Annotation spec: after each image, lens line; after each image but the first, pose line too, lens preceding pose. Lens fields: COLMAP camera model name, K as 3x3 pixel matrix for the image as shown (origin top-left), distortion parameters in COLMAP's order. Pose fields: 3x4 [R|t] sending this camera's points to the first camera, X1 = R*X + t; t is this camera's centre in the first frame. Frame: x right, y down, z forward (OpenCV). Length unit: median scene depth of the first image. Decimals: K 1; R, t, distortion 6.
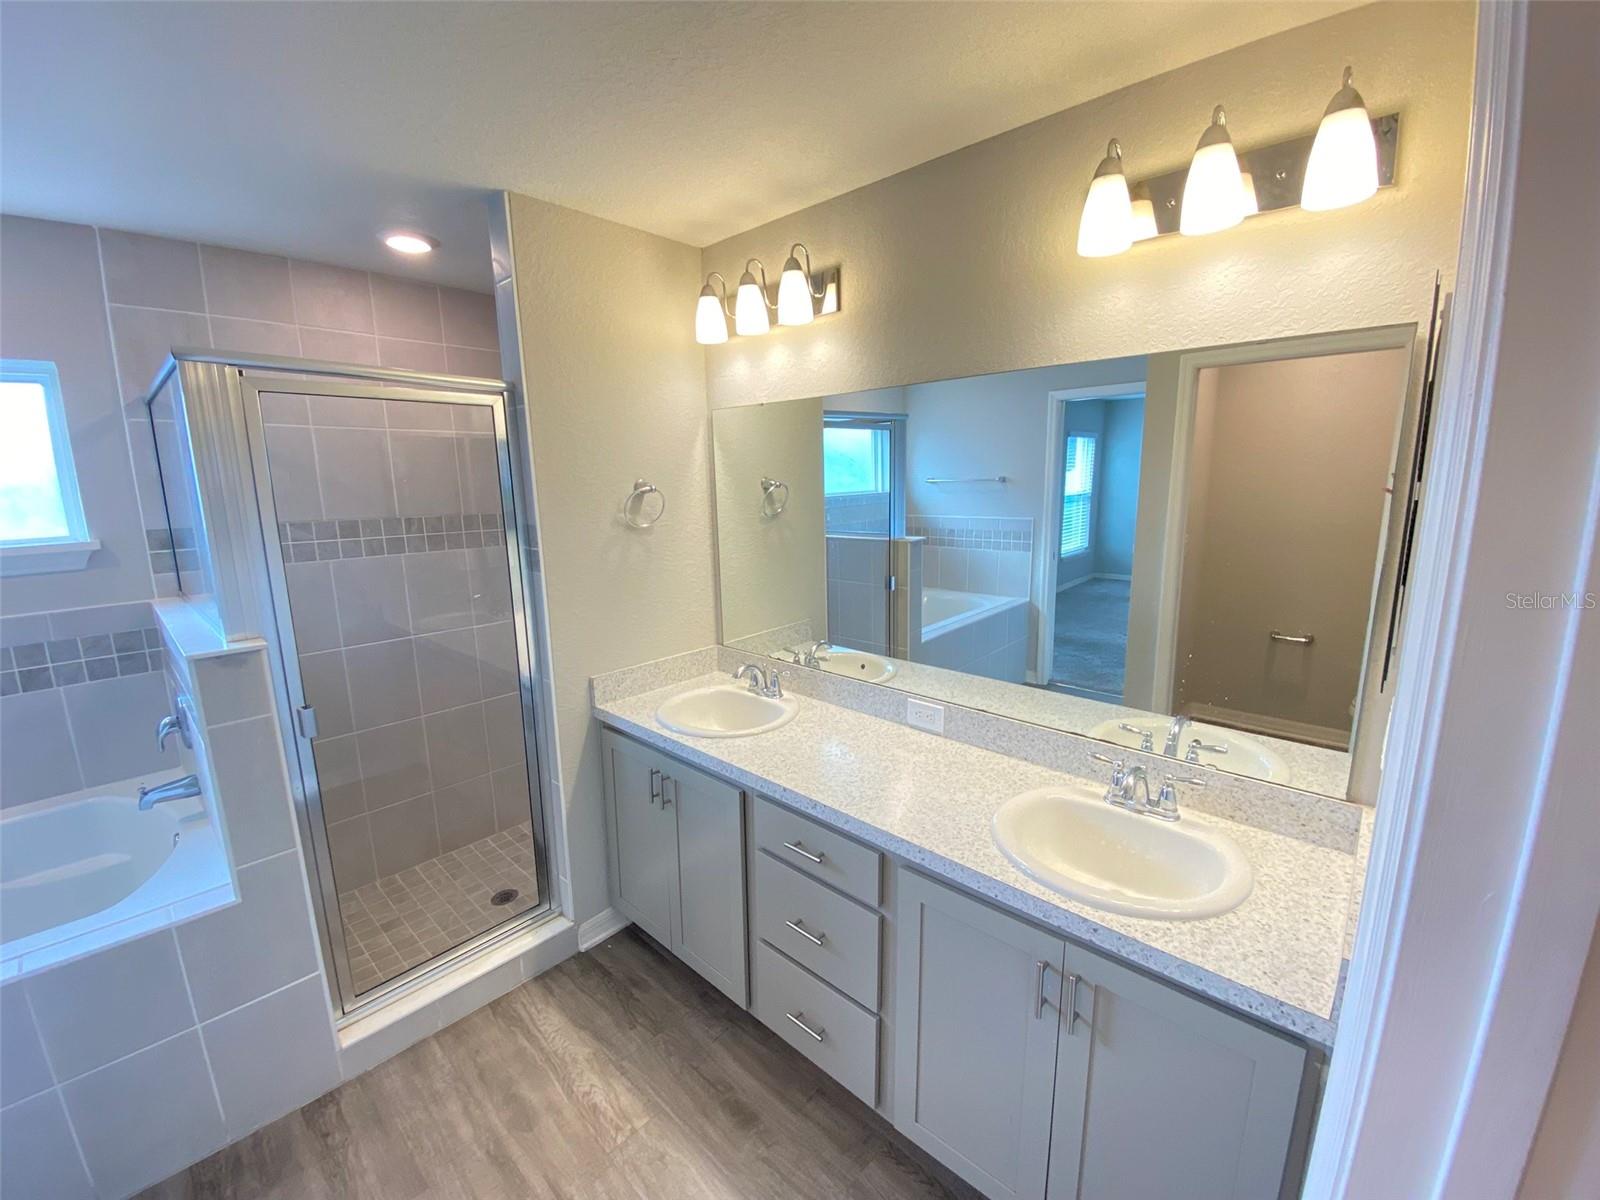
lens RADIAL K [[650.7, 0, 800.0], [0, 650.7, 600.0], [0, 0, 1]] dist [0.023711, -0.021694]
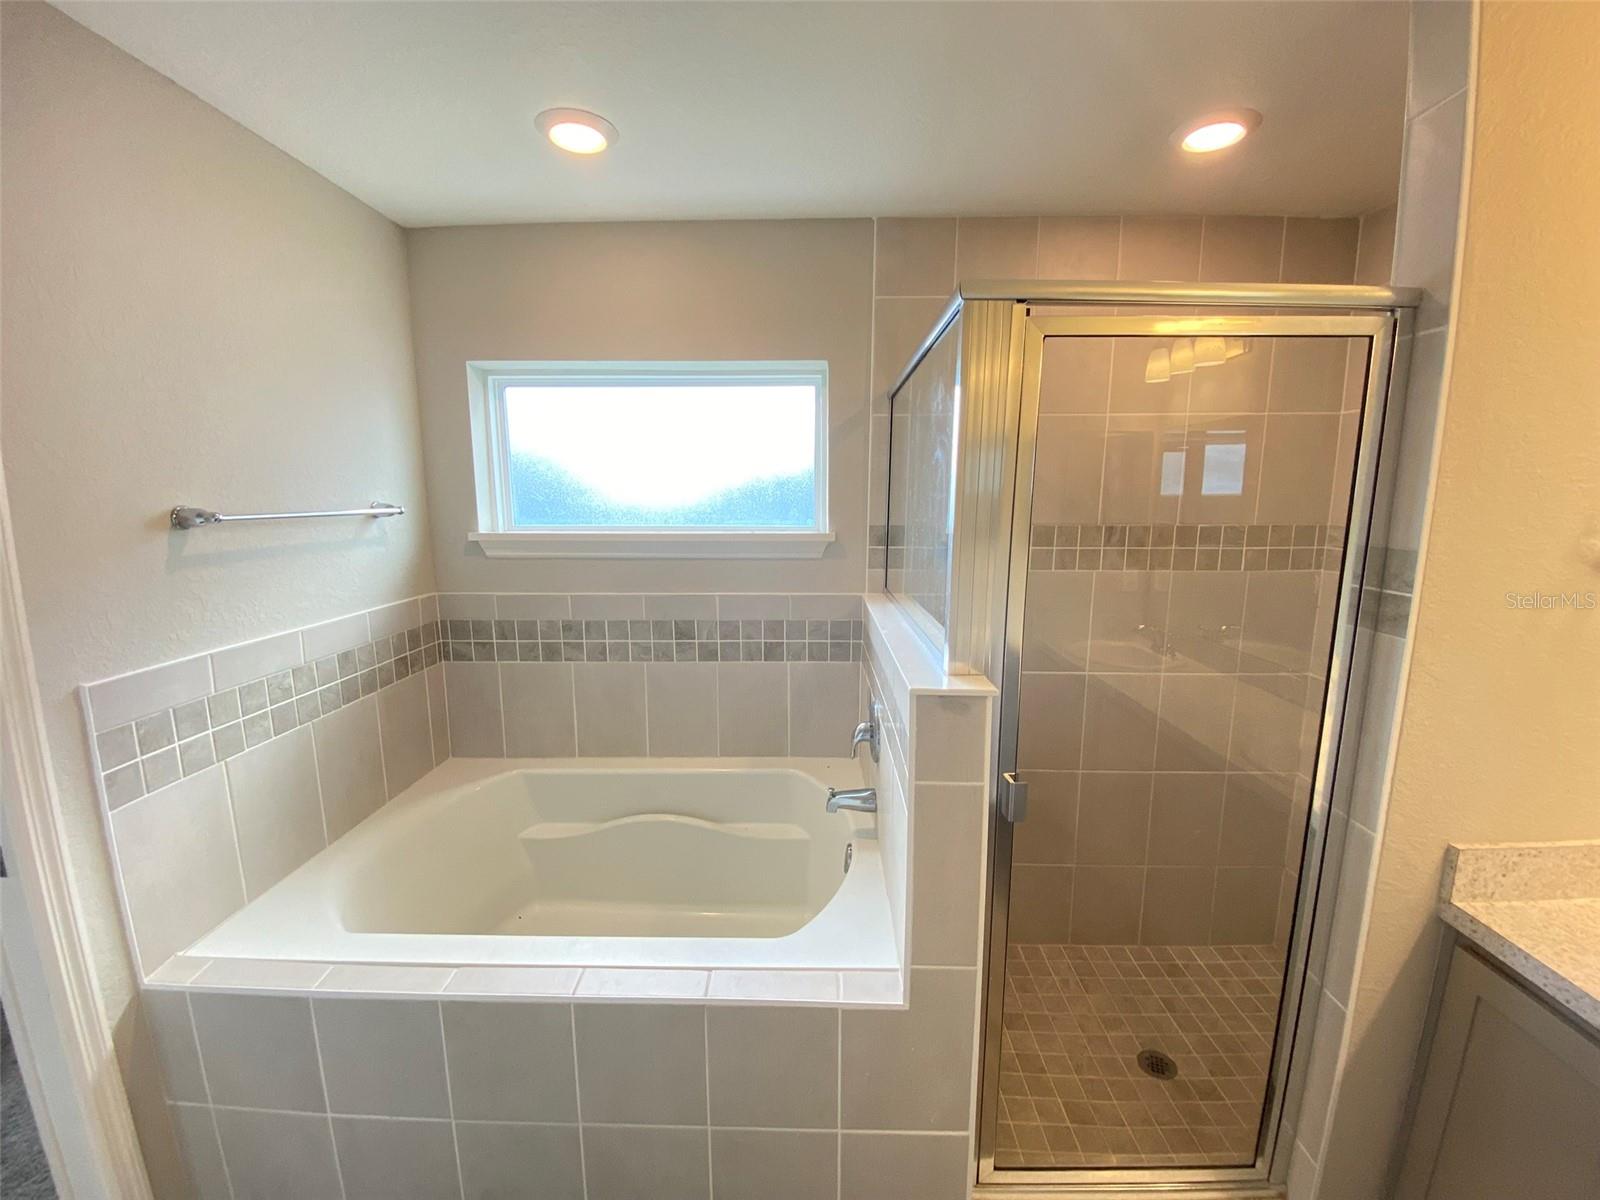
lens RADIAL K [[650.7, 0, 800.0], [0, 650.7, 600.0], [0, 0, 1]] dist [0.023711, -0.021694]
pose [[0.659339, 0.133537, -0.739892, -0.324122], [-0.147348, 0.987967, 0.047005, -0.024916], [0.737266, 0.078029, 0.671081, 0.261001]]
